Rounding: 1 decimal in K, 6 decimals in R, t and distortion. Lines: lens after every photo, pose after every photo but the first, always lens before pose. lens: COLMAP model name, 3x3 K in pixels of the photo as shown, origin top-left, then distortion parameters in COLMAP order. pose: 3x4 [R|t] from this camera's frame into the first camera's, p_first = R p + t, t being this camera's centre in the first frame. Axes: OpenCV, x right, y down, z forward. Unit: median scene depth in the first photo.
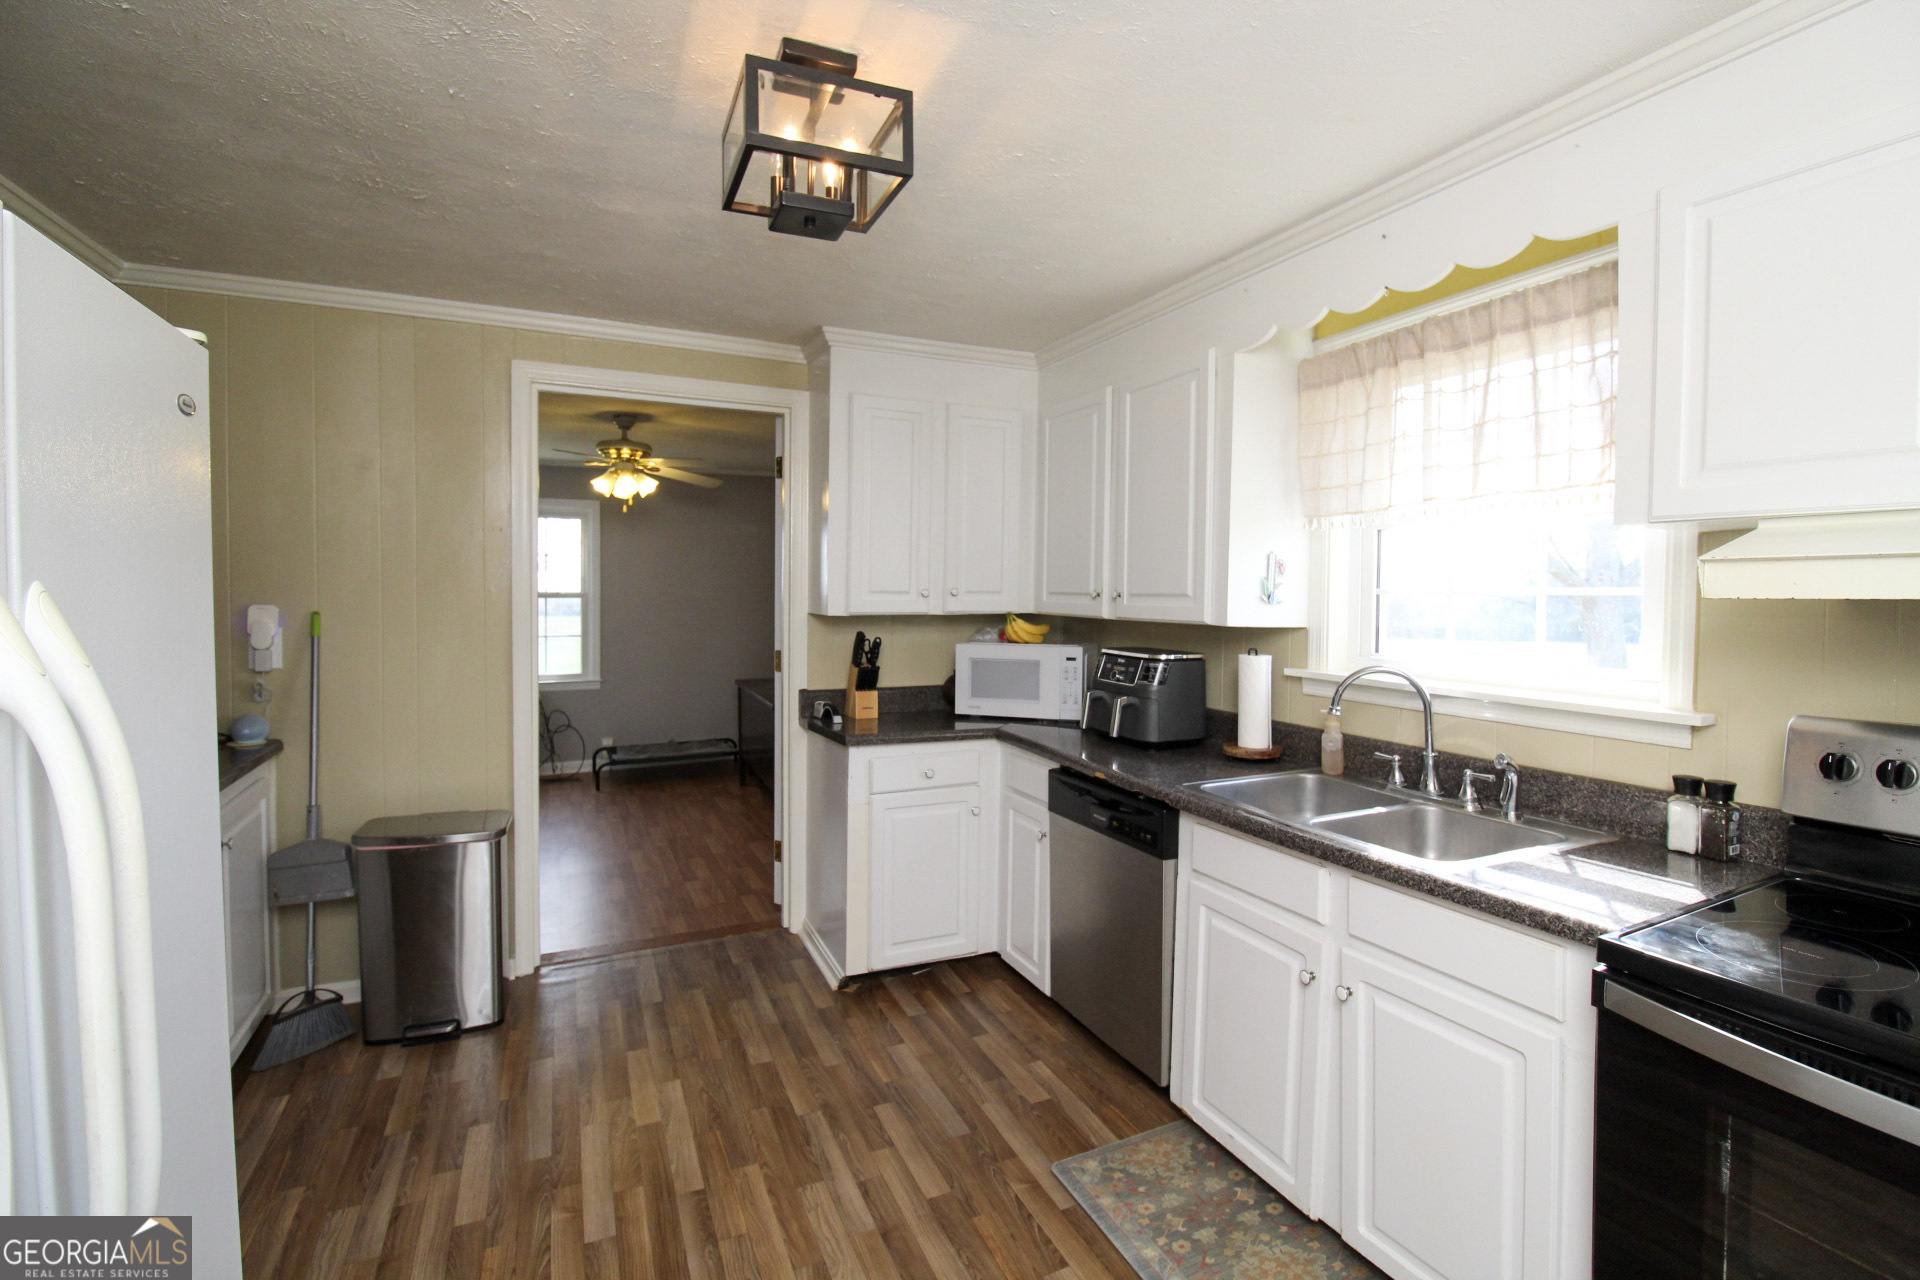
lens RADIAL K [[876.1, 0, 964.9], [0, 876.1, 625.6], [0, 0, 1]] dist [-0.000243, -0.000637]
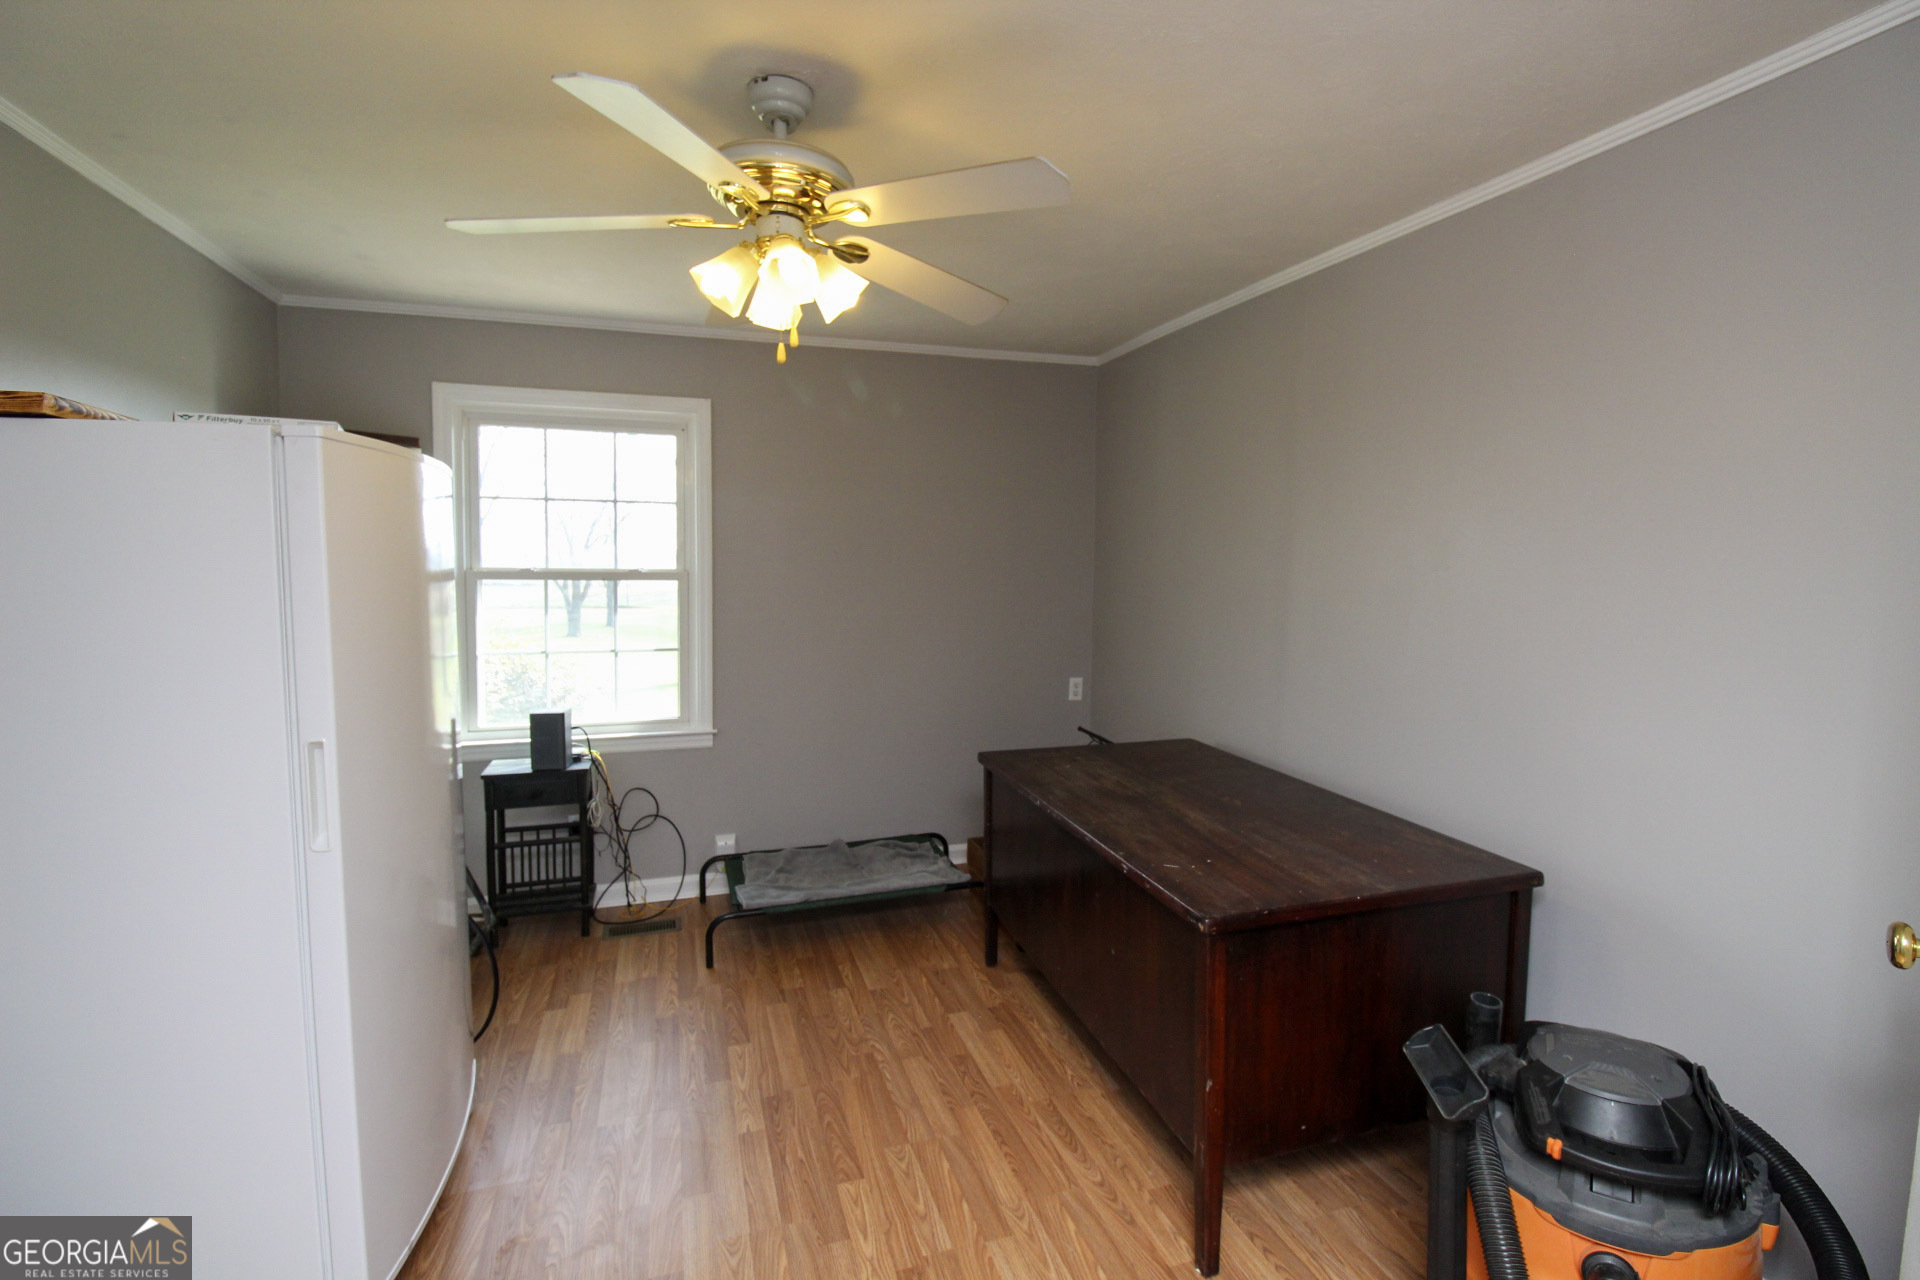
lens RADIAL K [[876.1, 0, 960.0], [0, 876.1, 632.5], [0, 0, 1]] dist [-0.000243, -0.000637]
pose [[0.993335, 0.016599, -0.114062, -0.212419], [-0.011007, 0.998714, 0.049481, -0.028773], [0.114737, -0.047896, 0.992241, 0.504116]]
